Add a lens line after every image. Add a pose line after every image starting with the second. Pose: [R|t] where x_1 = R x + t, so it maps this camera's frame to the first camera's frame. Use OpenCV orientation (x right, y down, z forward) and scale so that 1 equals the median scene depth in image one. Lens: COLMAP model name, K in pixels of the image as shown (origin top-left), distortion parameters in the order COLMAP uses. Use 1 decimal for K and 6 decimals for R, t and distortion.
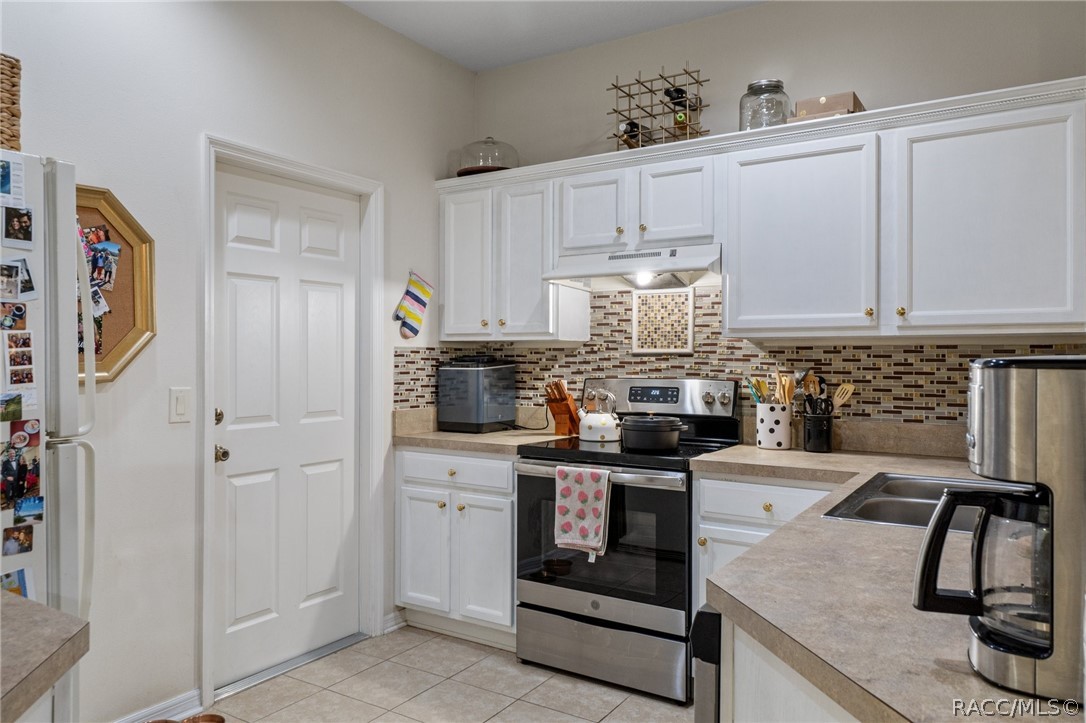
lens RADIAL K [[748.0, 0, 524.0], [0, 748.0, 354.5], [0, 0, 1]] dist [-0.005595, 0.000317]
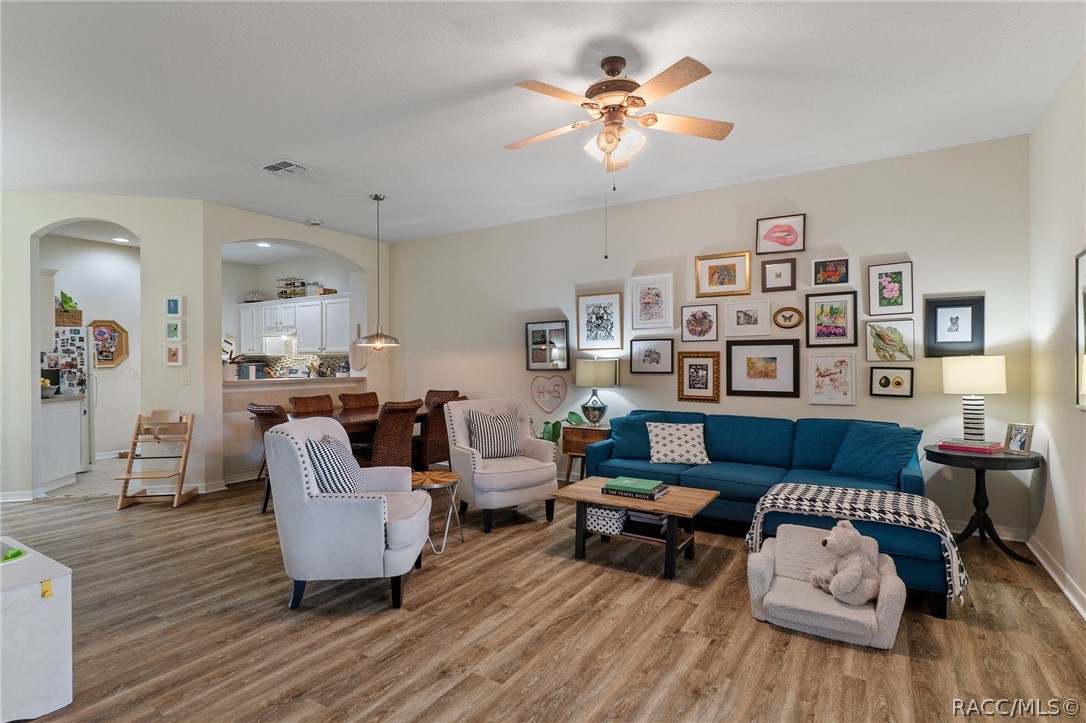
lens RADIAL K [[550.5, 0, 543.0], [0, 550.5, 361.5], [0, 0, 1]] dist [-0.001226, -0.001175]
pose [[0.999940, -0.005748, 0.009335, 1.734379], [0.005679, 0.999956, 0.007464, -0.004405], [-0.009377, -0.007411, 0.999929, -2.005127]]
